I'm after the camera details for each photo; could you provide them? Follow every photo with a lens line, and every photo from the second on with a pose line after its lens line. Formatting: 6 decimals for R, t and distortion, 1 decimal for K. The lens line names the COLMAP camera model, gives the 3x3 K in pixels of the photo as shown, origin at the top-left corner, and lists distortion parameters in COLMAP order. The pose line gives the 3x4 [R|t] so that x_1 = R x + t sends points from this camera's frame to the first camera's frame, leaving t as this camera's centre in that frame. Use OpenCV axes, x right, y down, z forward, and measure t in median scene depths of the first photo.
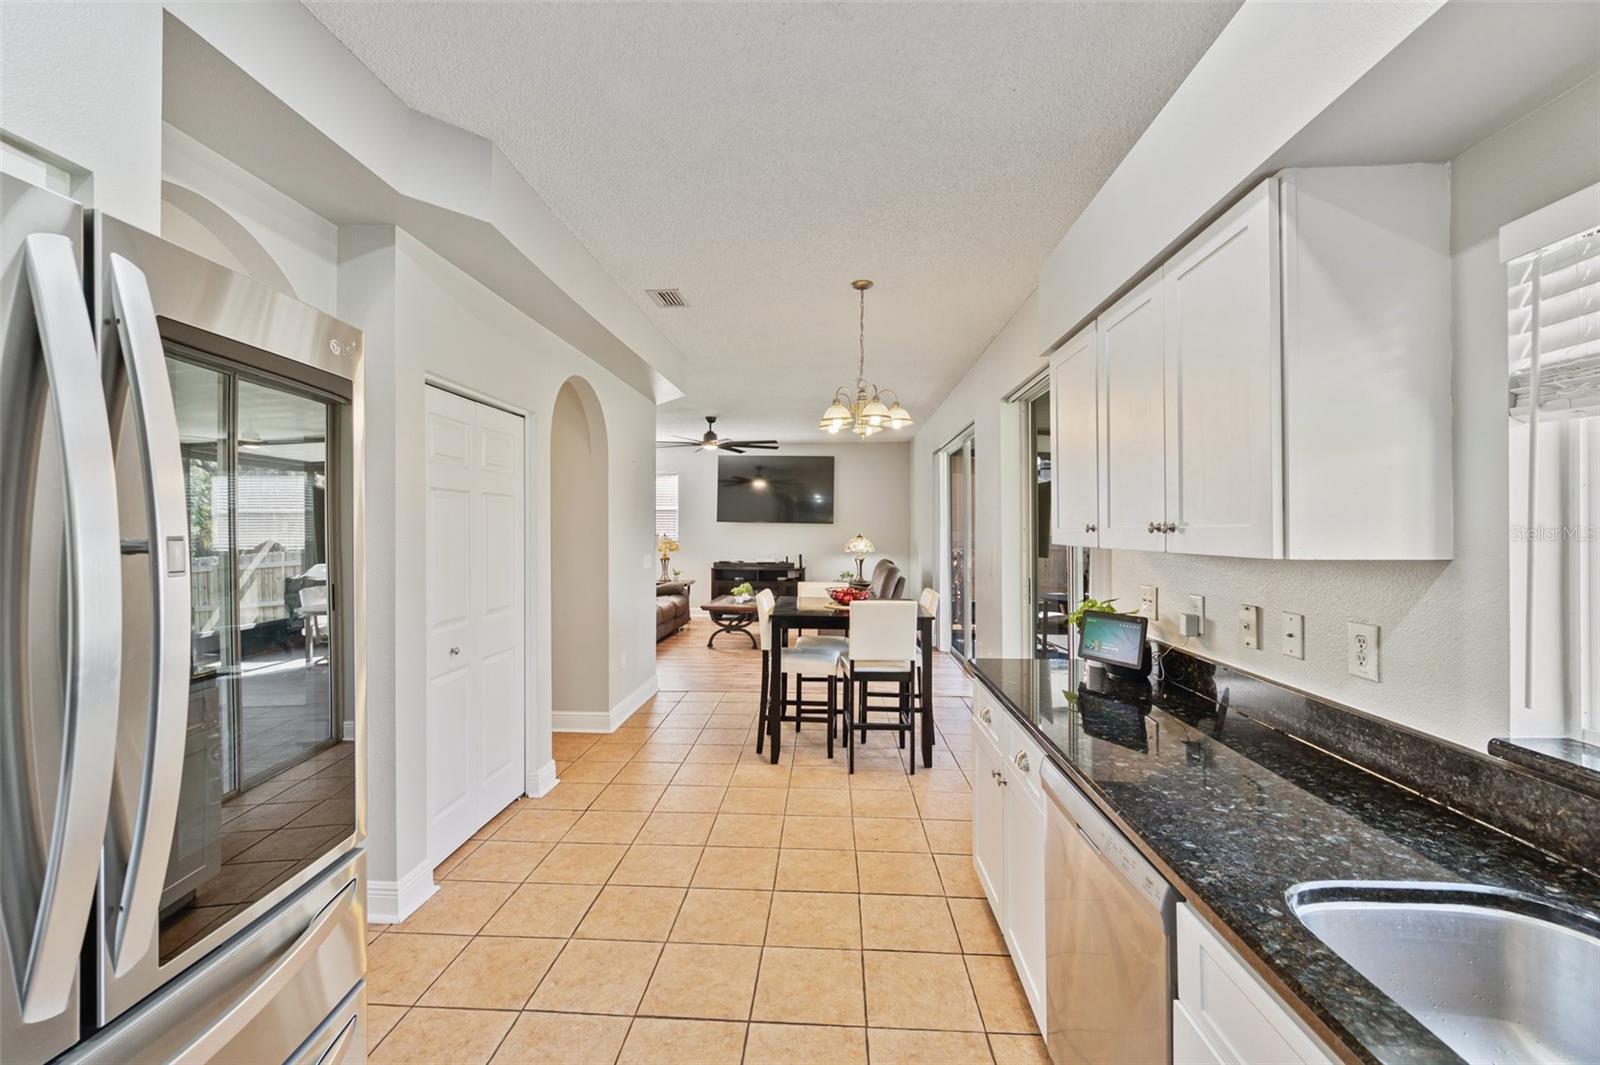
lens RADIAL K [[635.3, 0, 796.2], [0, 635.3, 532.9], [0, 0, 1]] dist [-0.000581, -0.000005]
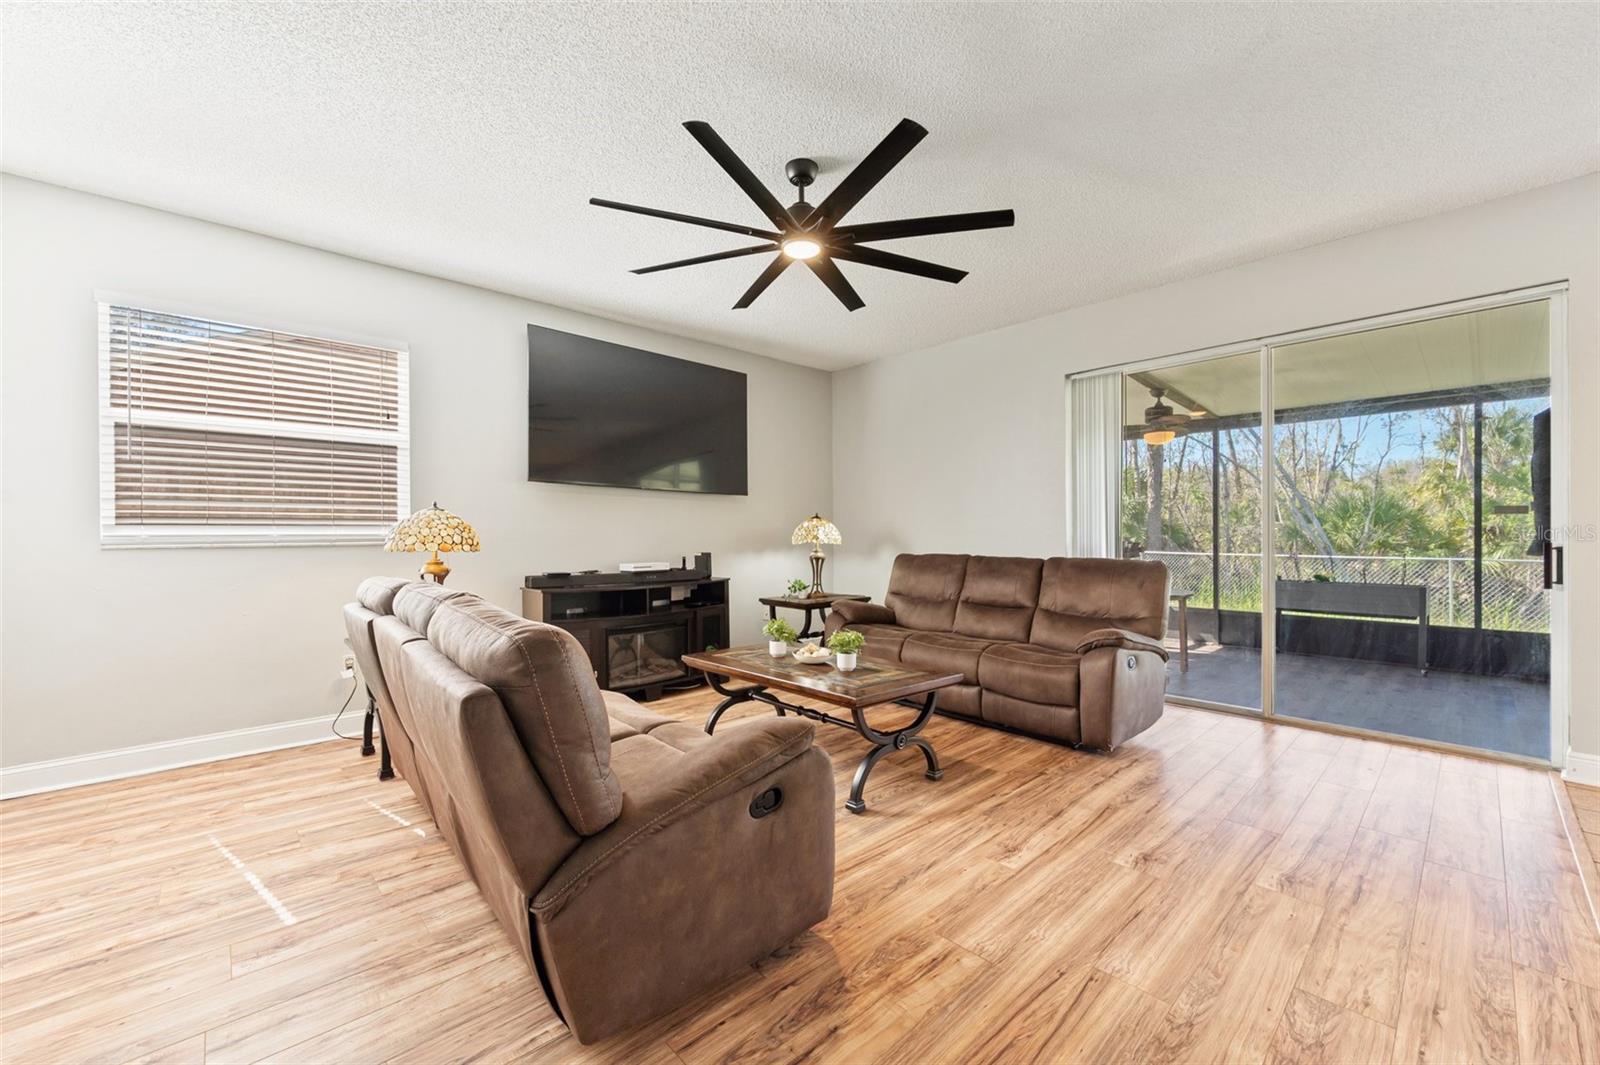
lens RADIAL K [[635.3, 0, 798.8], [0, 635.3, 532.4], [0, 0, 1]] dist [-0.000581, -0.000005]
pose [[0.688682, -0.003644, 0.725054, -0.310835], [0.006525, 0.999978, -0.001172, 0.018573], [-0.725034, 0.005538, 0.688691, 0.586895]]
